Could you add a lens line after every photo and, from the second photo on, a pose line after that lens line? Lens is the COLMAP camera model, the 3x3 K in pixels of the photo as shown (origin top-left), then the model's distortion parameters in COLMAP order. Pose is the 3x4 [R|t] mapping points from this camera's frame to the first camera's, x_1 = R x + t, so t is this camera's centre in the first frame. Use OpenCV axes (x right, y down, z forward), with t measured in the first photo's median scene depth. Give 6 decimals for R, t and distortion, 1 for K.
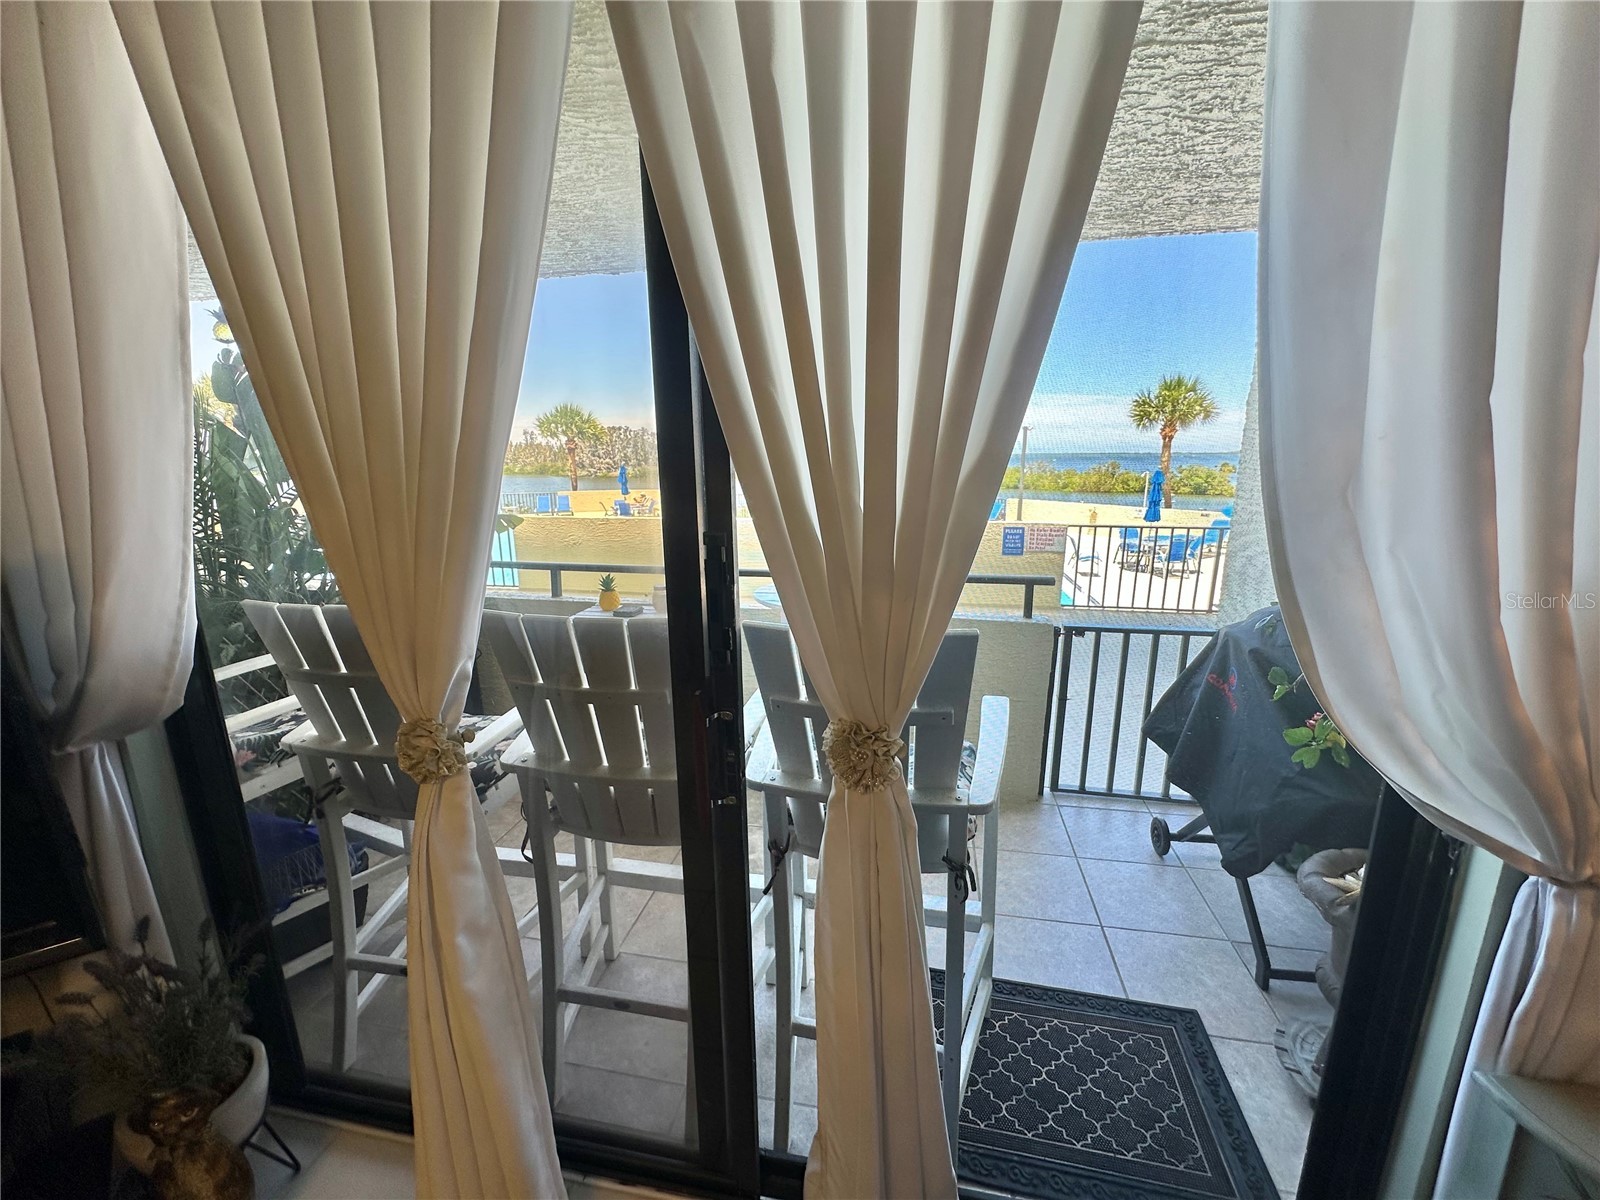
lens RADIAL K [[639.5, 0, 800.6], [0, 639.5, 599.5], [0, 0, 1]] dist [-0.002181, -0.000025]
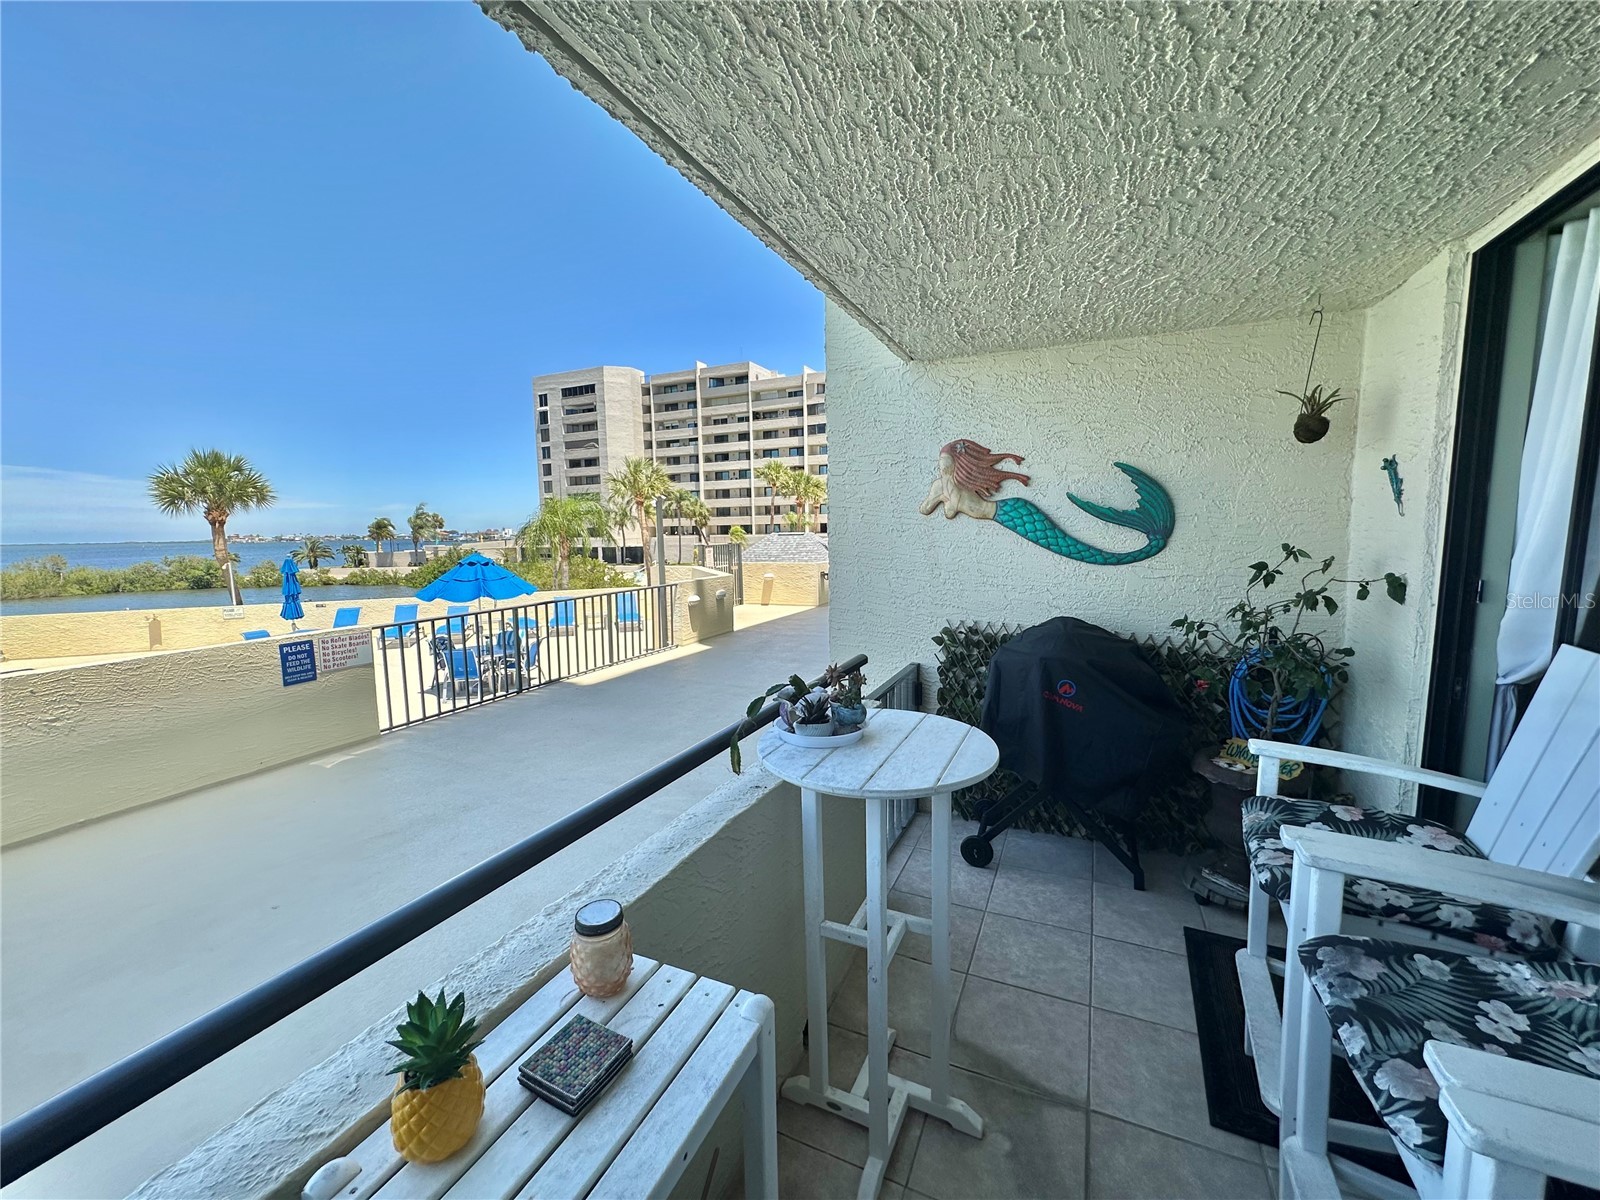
lens RADIAL K [[639.5, 0, 793.5], [0, 639.5, 596.9], [0, 0, 1]] dist [-0.002181, -0.000025]
pose [[0.238808, -0.101386, 0.965759, -0.060788], [0.232762, 0.971518, 0.044434, -0.021167], [-0.942758, 0.214181, 0.255606, 0.098875]]
